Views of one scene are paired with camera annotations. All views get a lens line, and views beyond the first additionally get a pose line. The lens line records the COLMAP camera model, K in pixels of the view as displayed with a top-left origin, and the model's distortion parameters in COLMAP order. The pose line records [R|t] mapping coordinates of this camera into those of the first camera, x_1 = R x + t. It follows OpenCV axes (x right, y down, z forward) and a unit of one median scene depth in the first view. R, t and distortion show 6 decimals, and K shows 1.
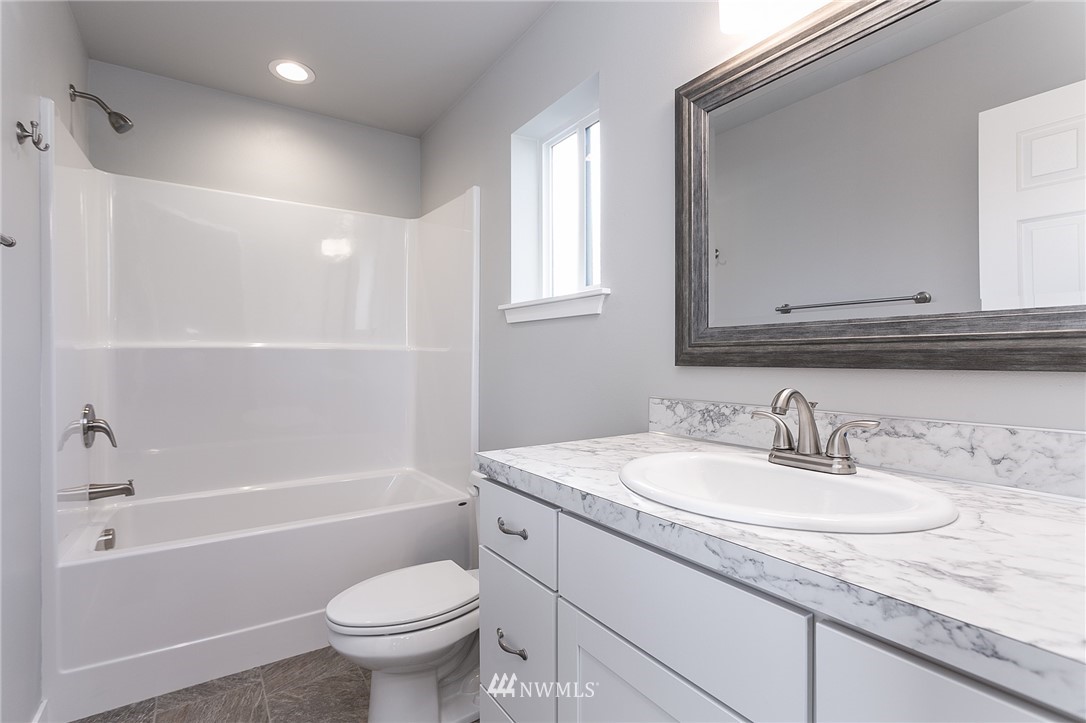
lens RADIAL K [[511.3, 0, 543.0], [0, 511.3, 361.5], [0, 0, 1]] dist [0.000880, 0.000160]
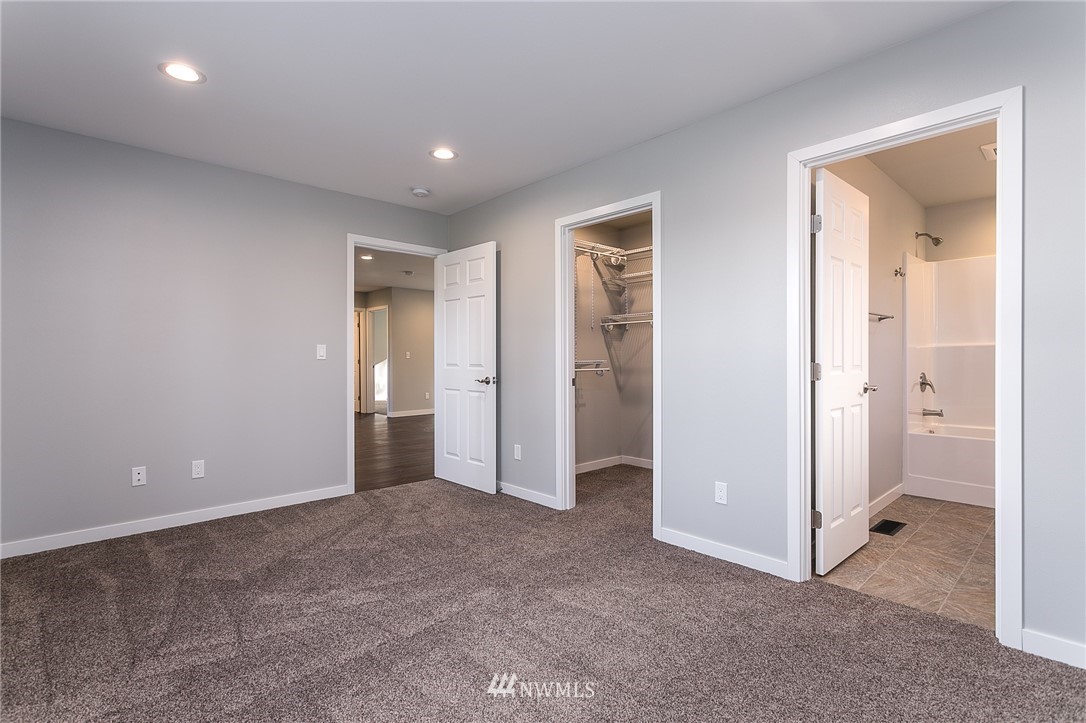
lens RADIAL K [[511.3, 0, 543.0], [0, 511.3, 361.5], [0, 0, 1]] dist [0.000880, 0.000160]
pose [[0.153821, 0.007836, -0.988068, 0.695674], [0.001982, 0.999964, 0.008239, 0.008844], [0.988097, -0.003226, 0.153800, -0.642910]]
